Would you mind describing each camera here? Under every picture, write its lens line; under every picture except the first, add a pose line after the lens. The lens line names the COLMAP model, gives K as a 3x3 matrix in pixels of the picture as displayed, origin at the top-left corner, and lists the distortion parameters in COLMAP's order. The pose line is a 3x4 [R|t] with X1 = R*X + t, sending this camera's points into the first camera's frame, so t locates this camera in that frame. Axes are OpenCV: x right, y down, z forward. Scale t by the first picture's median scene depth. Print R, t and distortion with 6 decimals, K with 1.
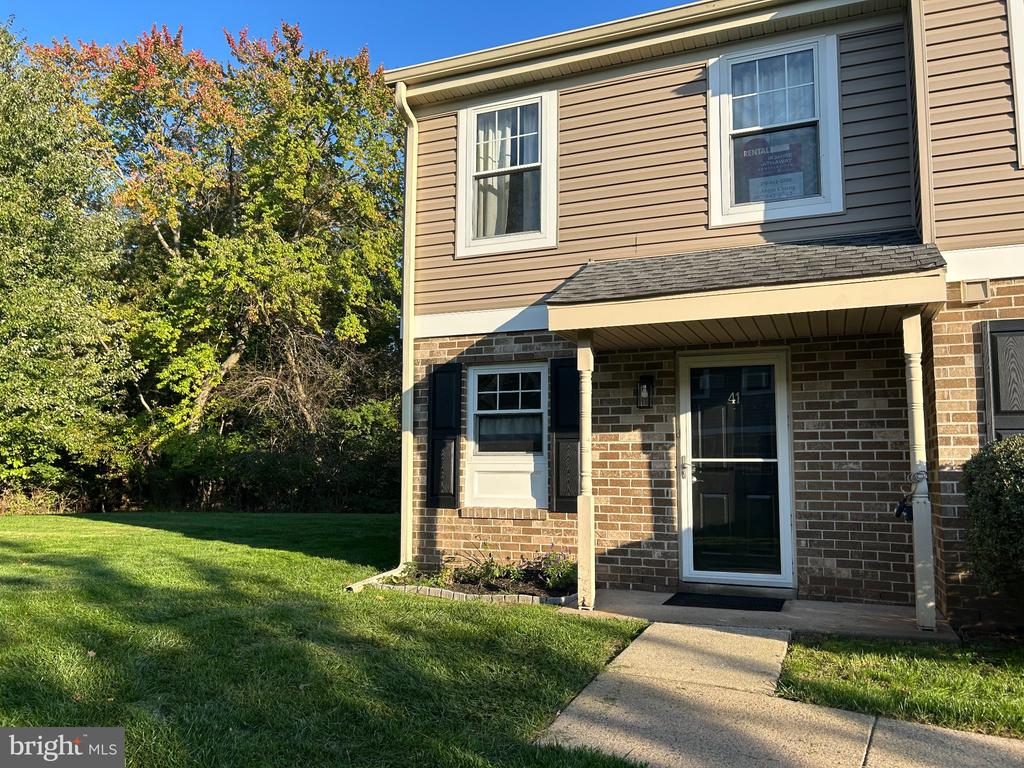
lens RADIAL K [[770.7, 0, 510.6], [0, 770.7, 384.4], [0, 0, 1]] dist [0.074961, -0.077225]
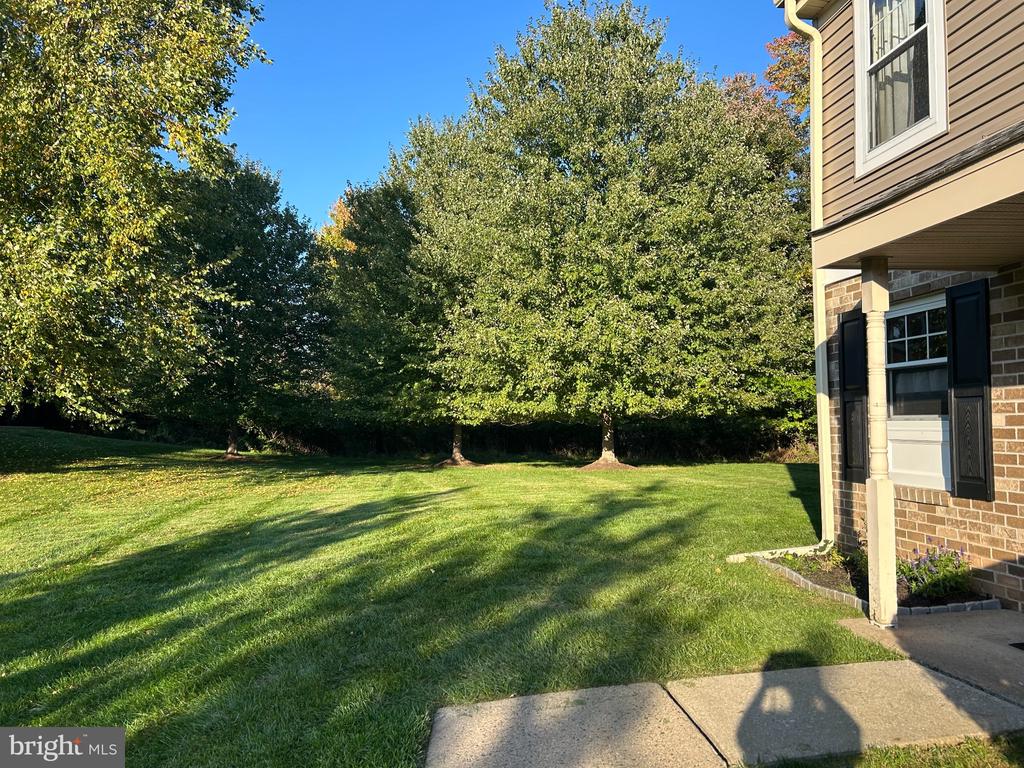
lens RADIAL K [[770.7, 0, 511.7], [0, 770.7, 383.4], [0, 0, 1]] dist [0.074961, -0.077225]
pose [[0.506295, -0.055219, -0.860591, 0.464106], [0.113754, 0.993504, 0.003176, 0.007008], [0.854825, -0.099503, 0.509287, 0.253325]]
